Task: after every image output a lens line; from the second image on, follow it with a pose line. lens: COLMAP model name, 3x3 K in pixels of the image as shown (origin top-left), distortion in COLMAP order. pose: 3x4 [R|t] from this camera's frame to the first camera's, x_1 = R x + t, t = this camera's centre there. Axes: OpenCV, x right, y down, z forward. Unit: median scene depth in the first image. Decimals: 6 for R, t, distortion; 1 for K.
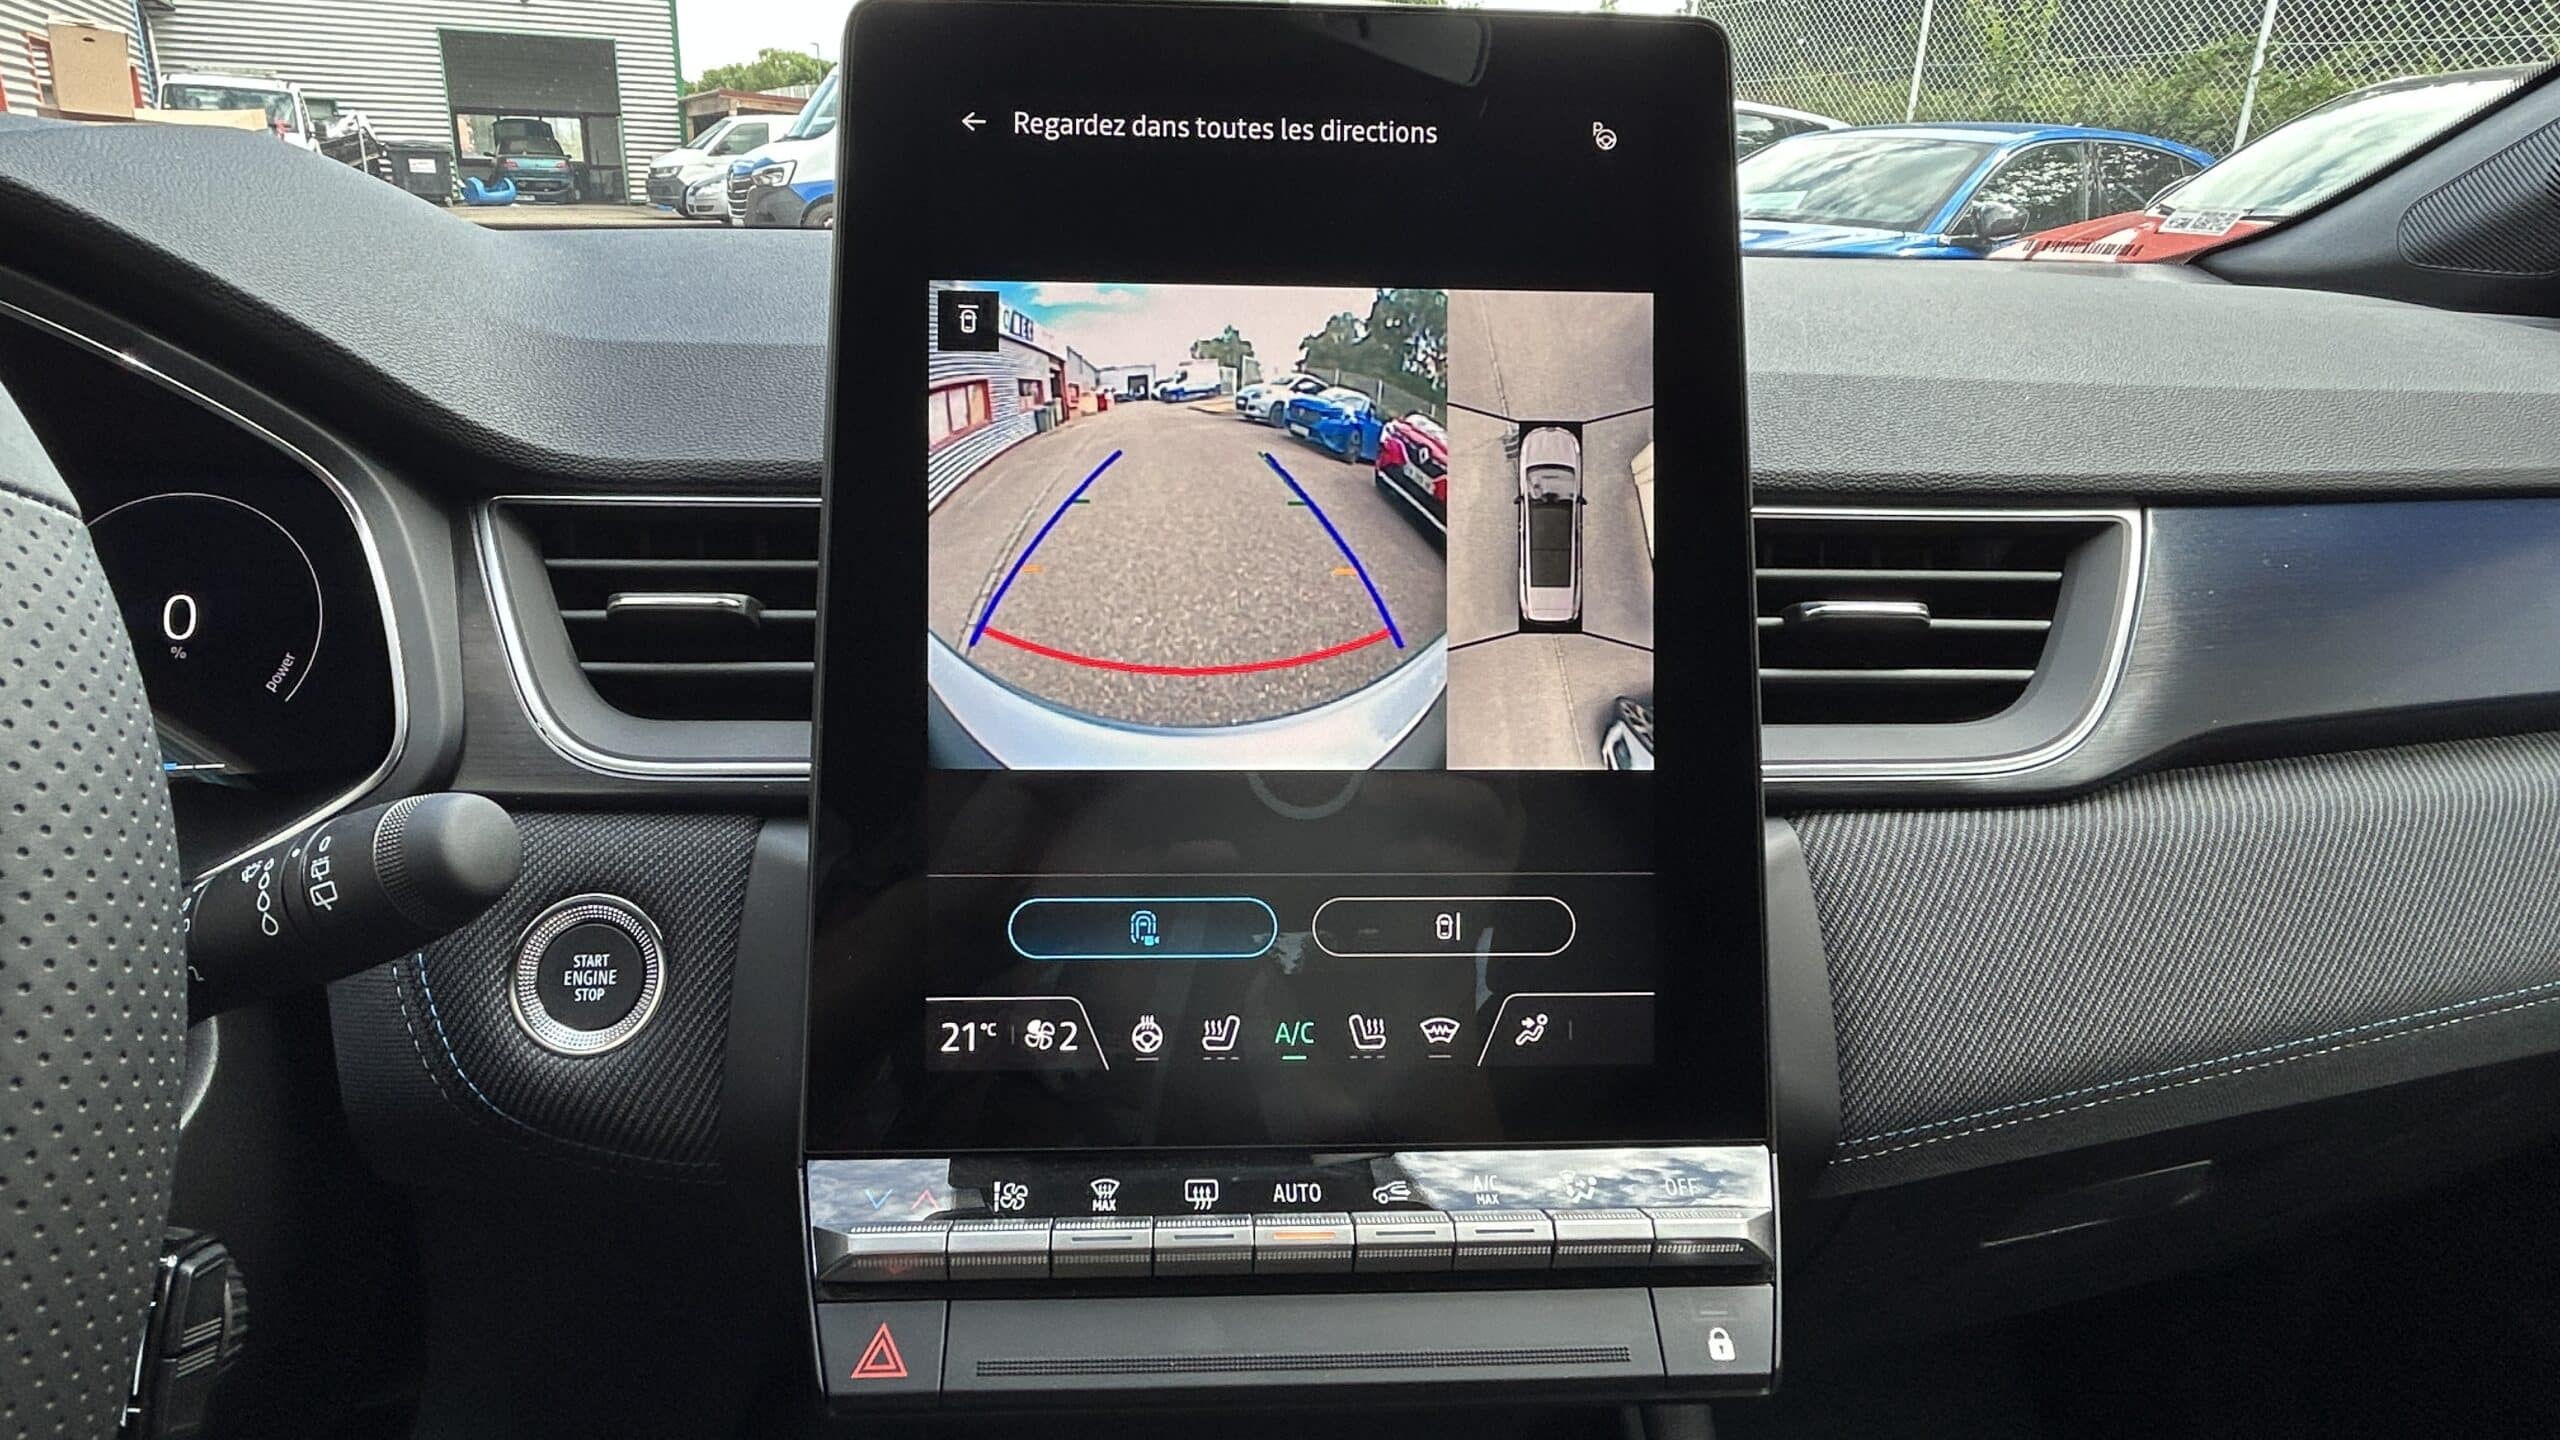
lens RADIAL K [[1455.1, 0, 1234.2], [0, 1455.1, 706.7], [0, 0, 1]] dist [0.003900, -0.001324]
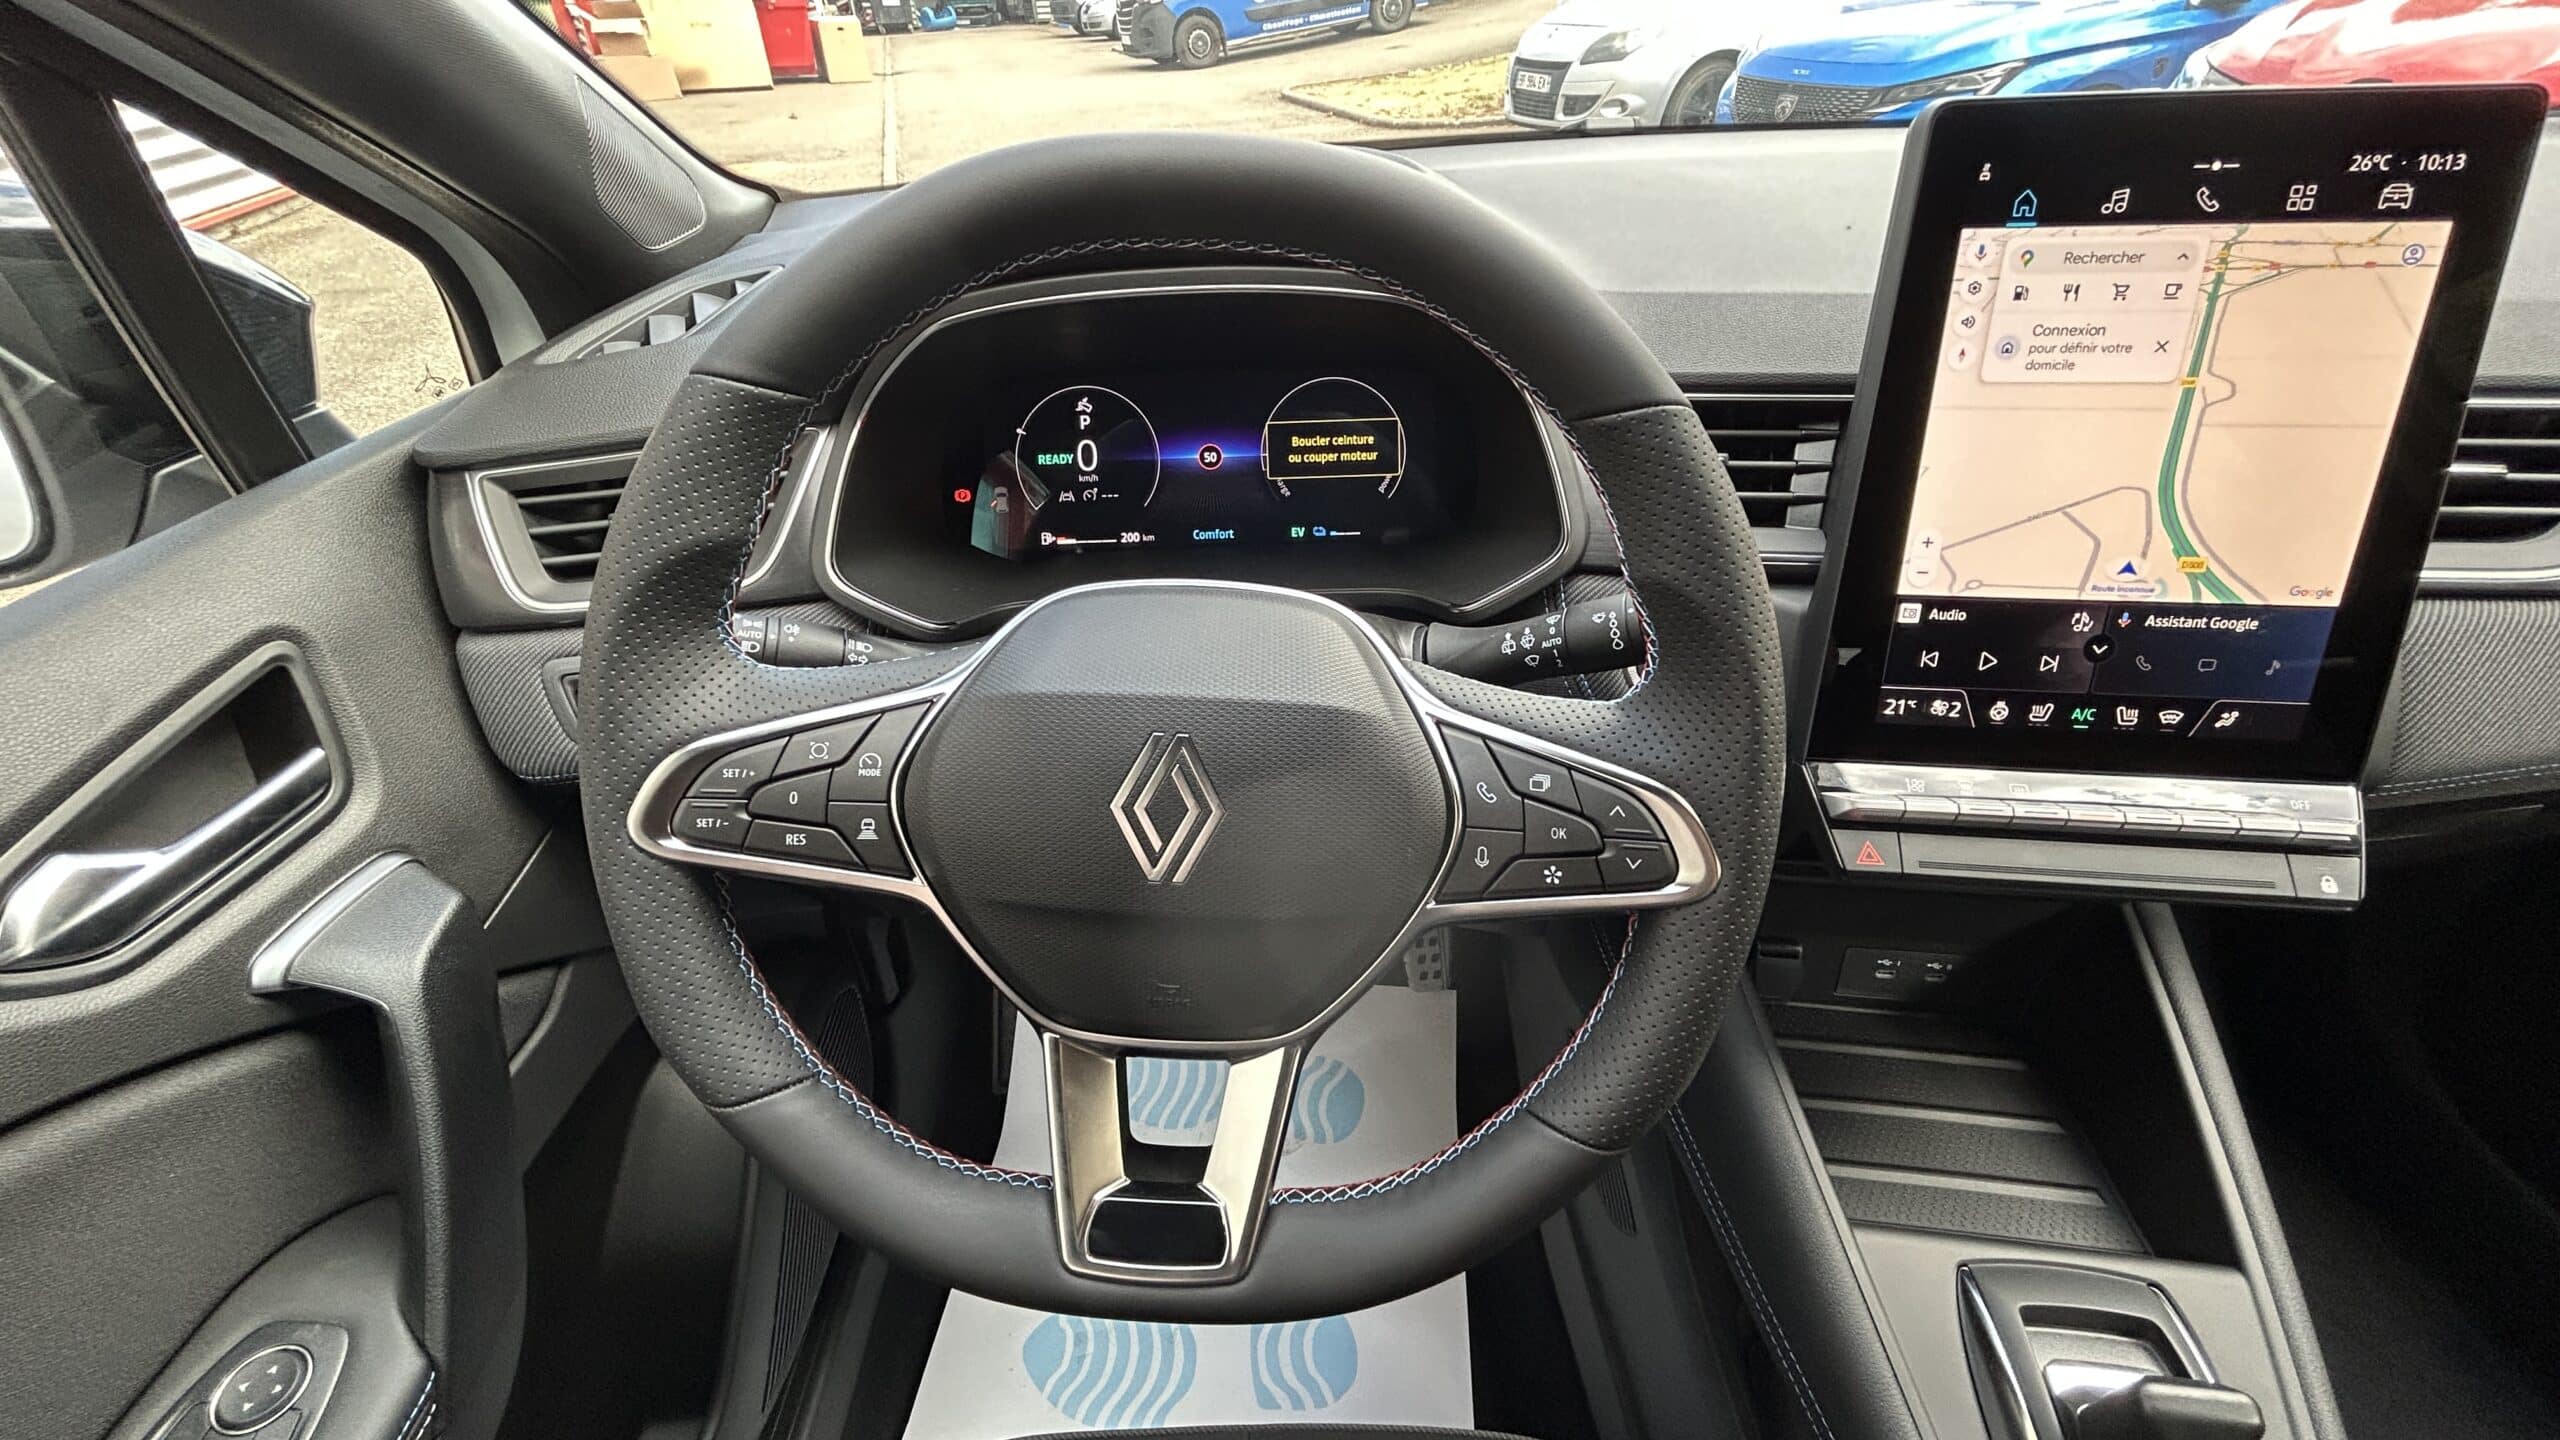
lens RADIAL K [[1016.1, 0, 1280.0], [0, 1016.1, 720.0], [0, 0, 1]] dist [0.001828, 0.000793]
pose [[0.984102, 0.057377, -0.168082, -0.691654], [-0.007743, 0.959339, 0.282150, -0.119055], [0.177436, -0.276363, 0.944532, -0.387401]]
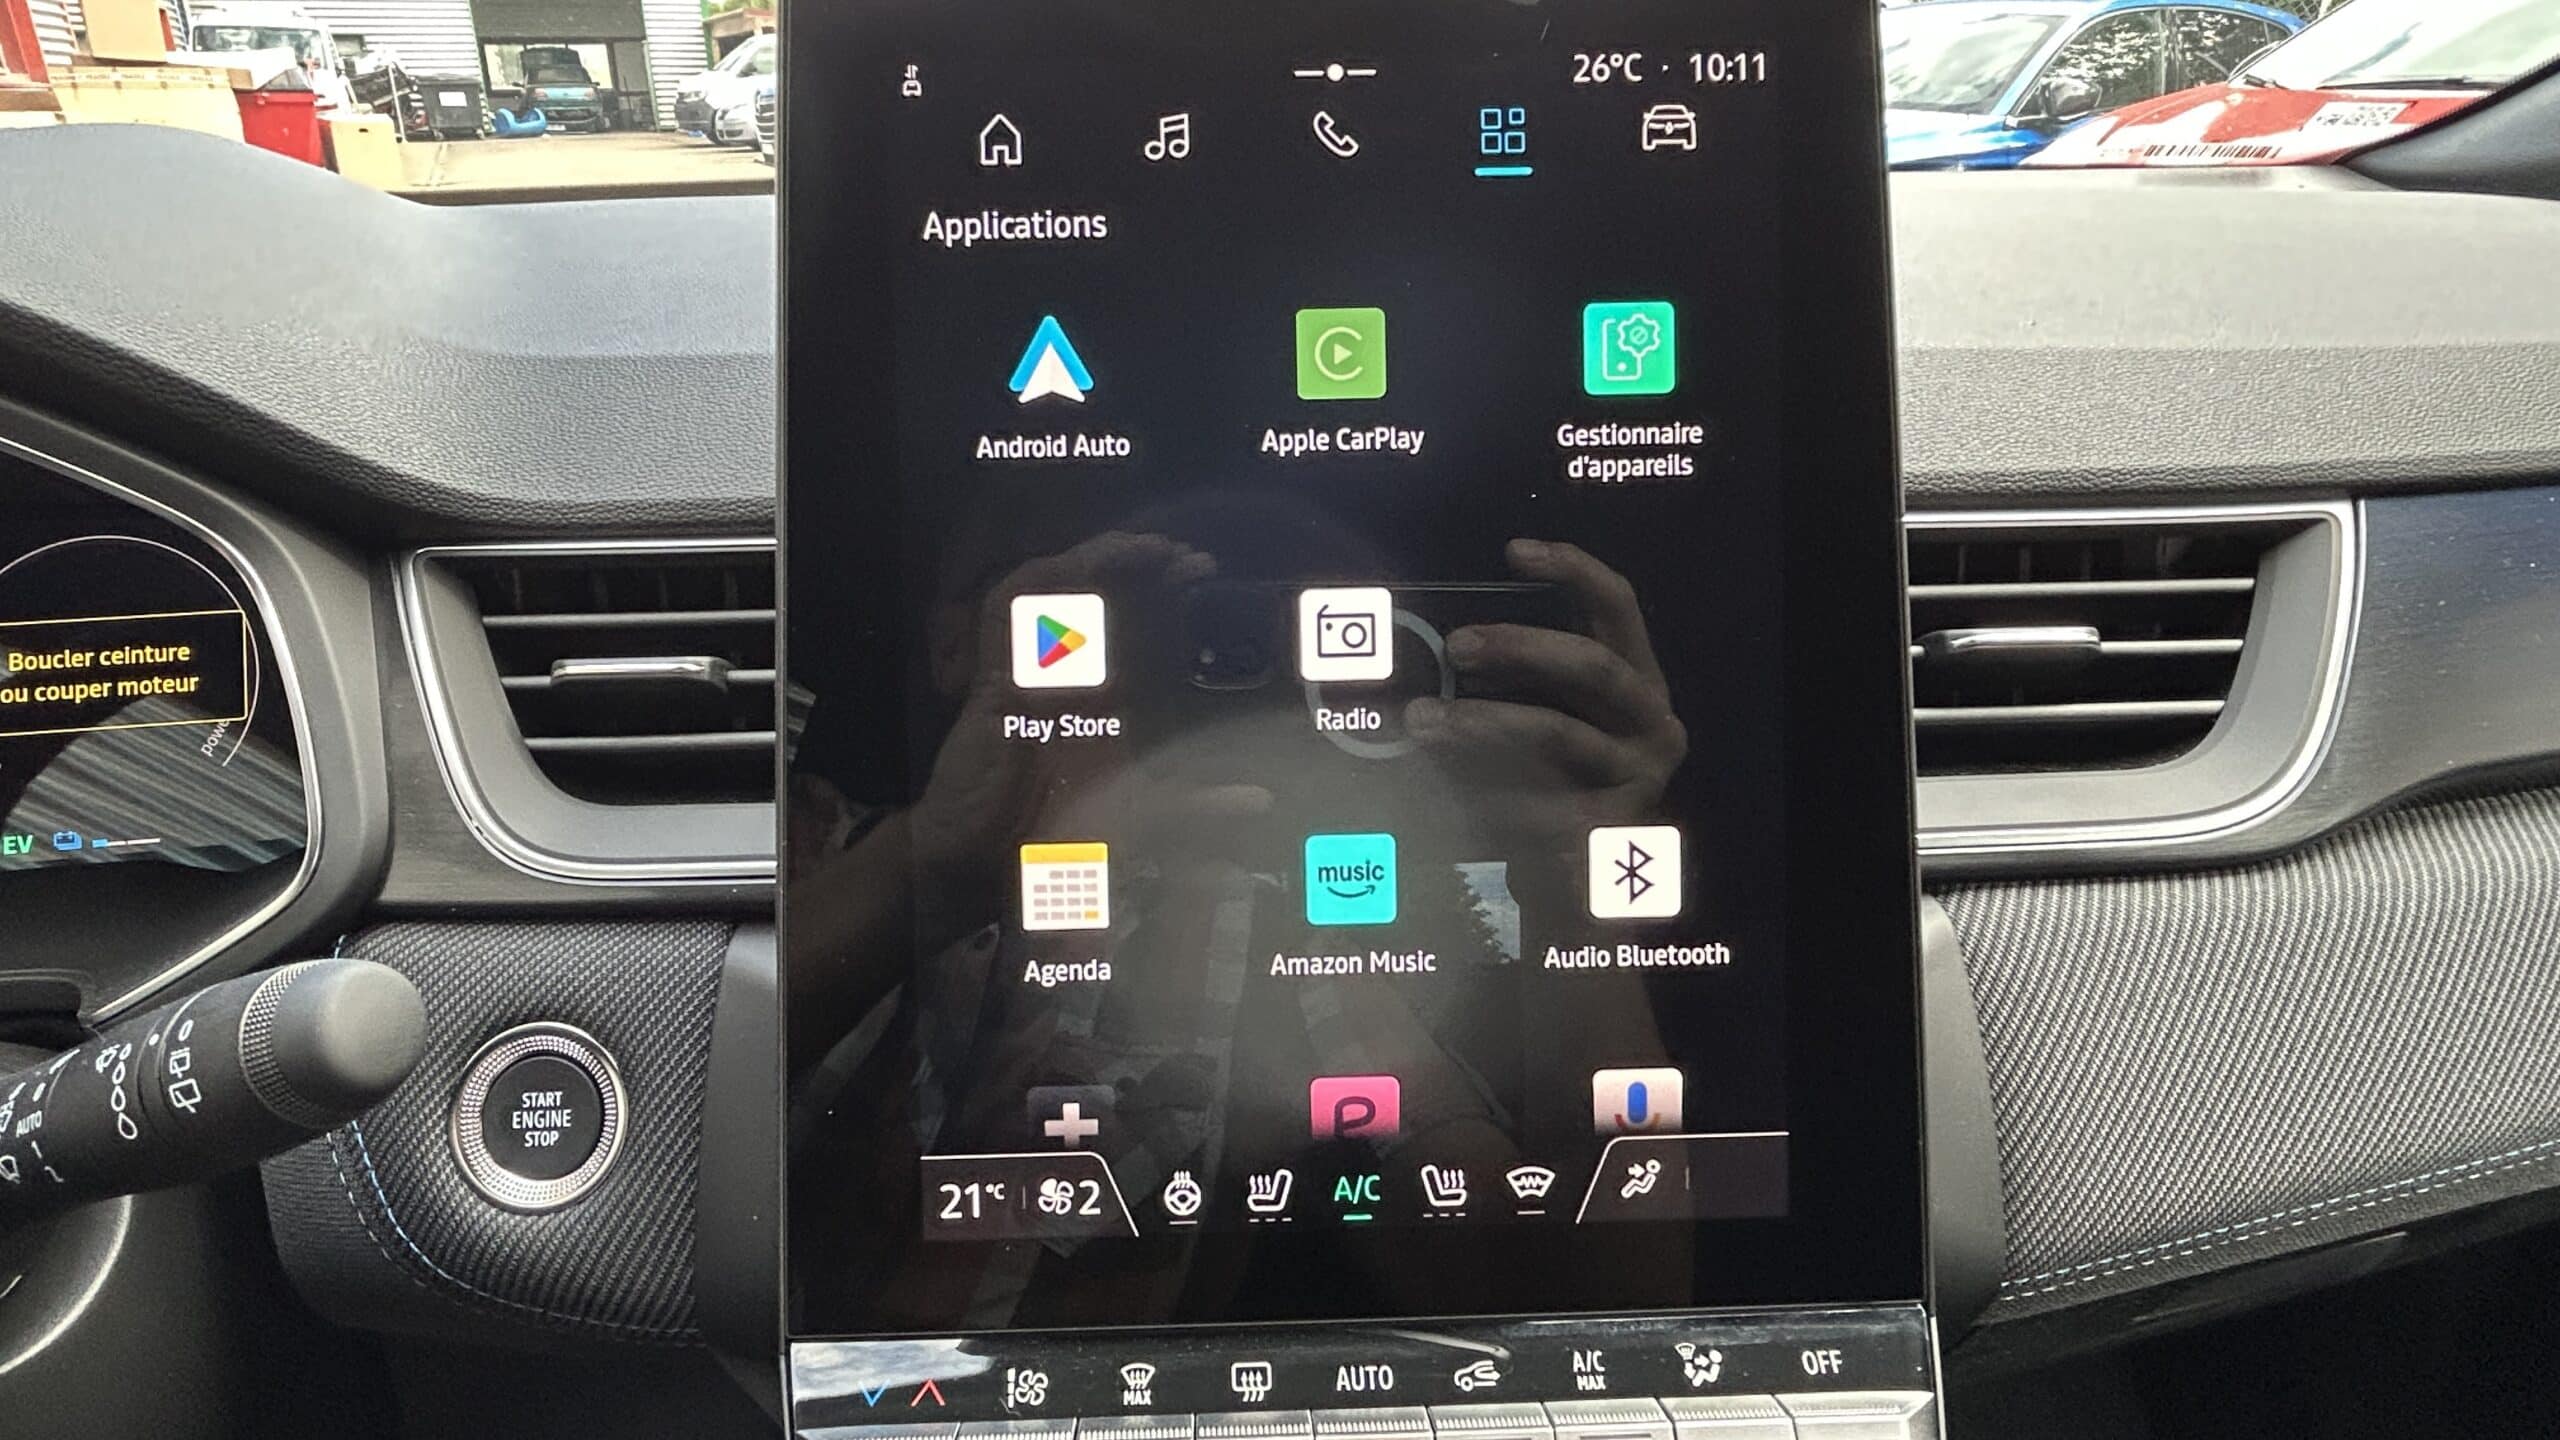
lens RADIAL K [[1456.4, 0, 1231.6], [0, 1456.4, 699.0], [0, 0, 1]] dist [-0.009183, 0.011364]
pose [[0.999125, -0.023729, -0.034431, 0.004135], [0.025561, 0.998226, 0.053774, -0.096606], [0.033094, -0.054607, 0.997959, 0.157584]]
